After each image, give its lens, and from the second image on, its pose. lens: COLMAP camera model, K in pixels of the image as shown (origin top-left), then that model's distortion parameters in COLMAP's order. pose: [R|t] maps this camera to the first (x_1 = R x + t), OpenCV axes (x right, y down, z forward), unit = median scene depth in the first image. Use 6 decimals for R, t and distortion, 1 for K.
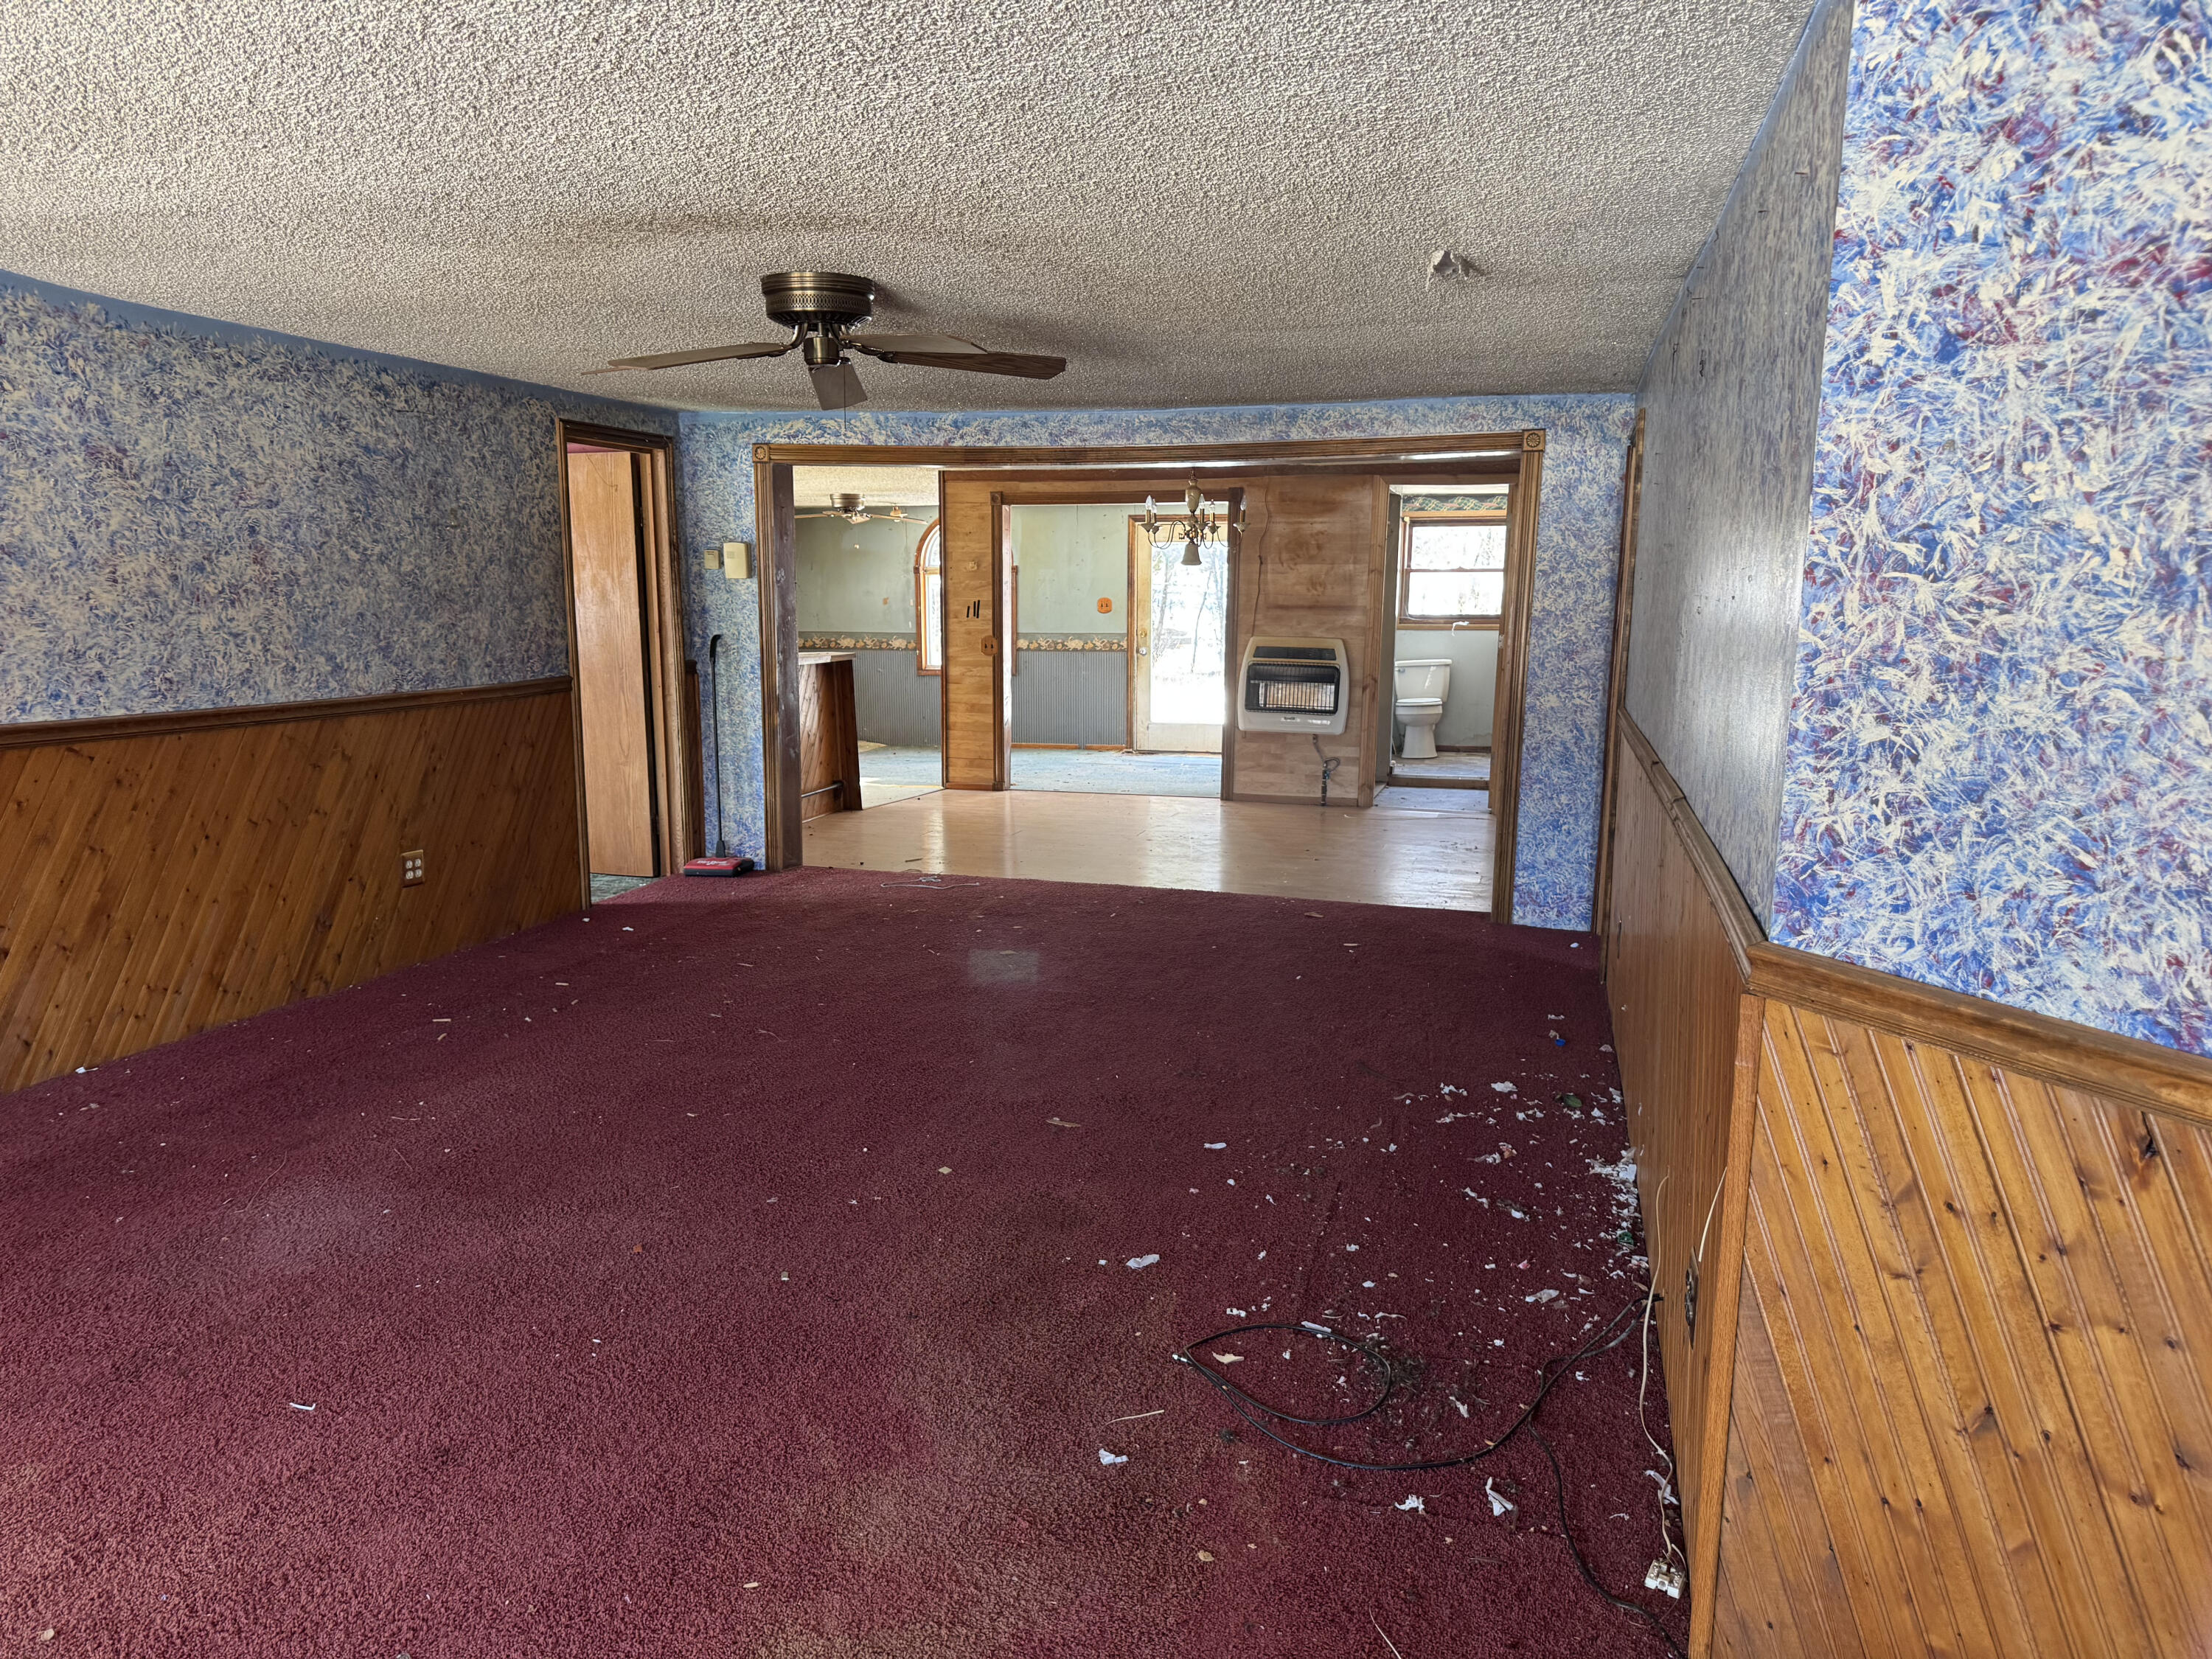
lens RADIAL K [[1550.6, 0, 1100.9], [0, 1550.6, 852.2], [0, 0, 1]] dist [-0.004784, -0.016034]
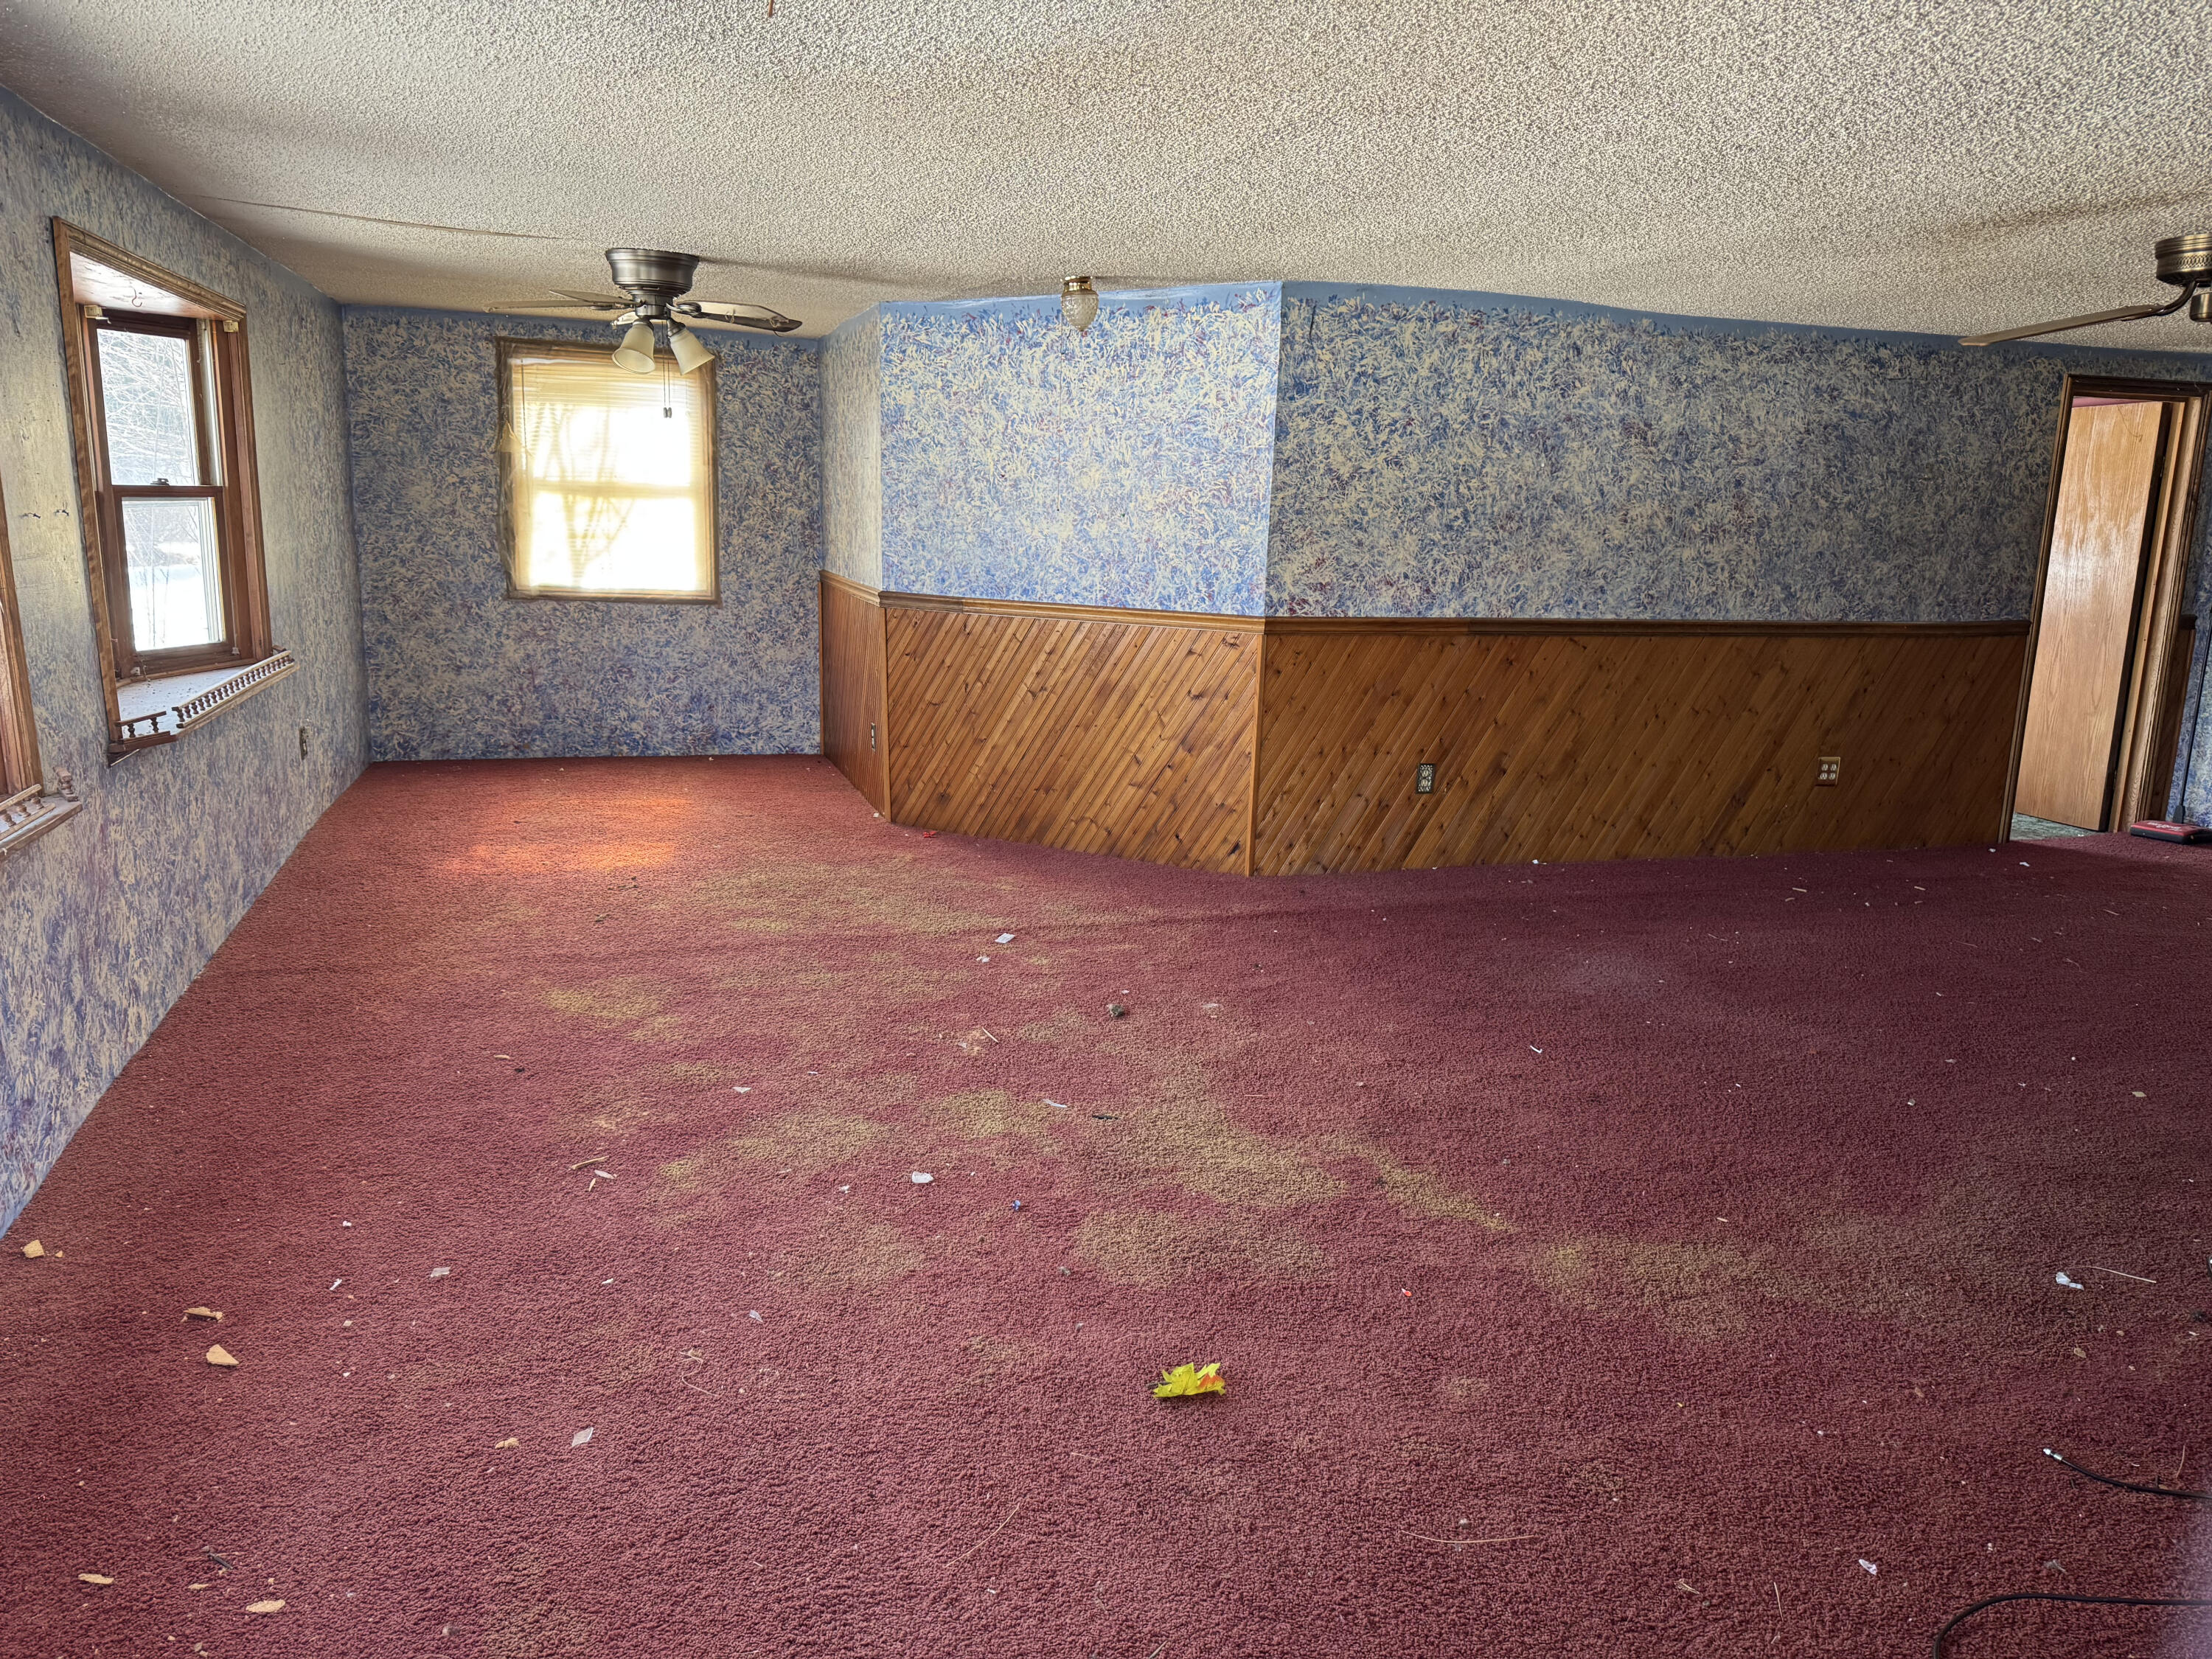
lens RADIAL K [[1550.6, 0, 1094.2], [0, 1550.6, 832.2], [0, 0, 1]] dist [-0.004784, -0.016034]
pose [[0.552362, 0.170619, -0.815957, 0.233265], [-0.157447, 0.982565, 0.098874, 0.029683], [0.818601, 0.073855, 0.569595, -0.132262]]
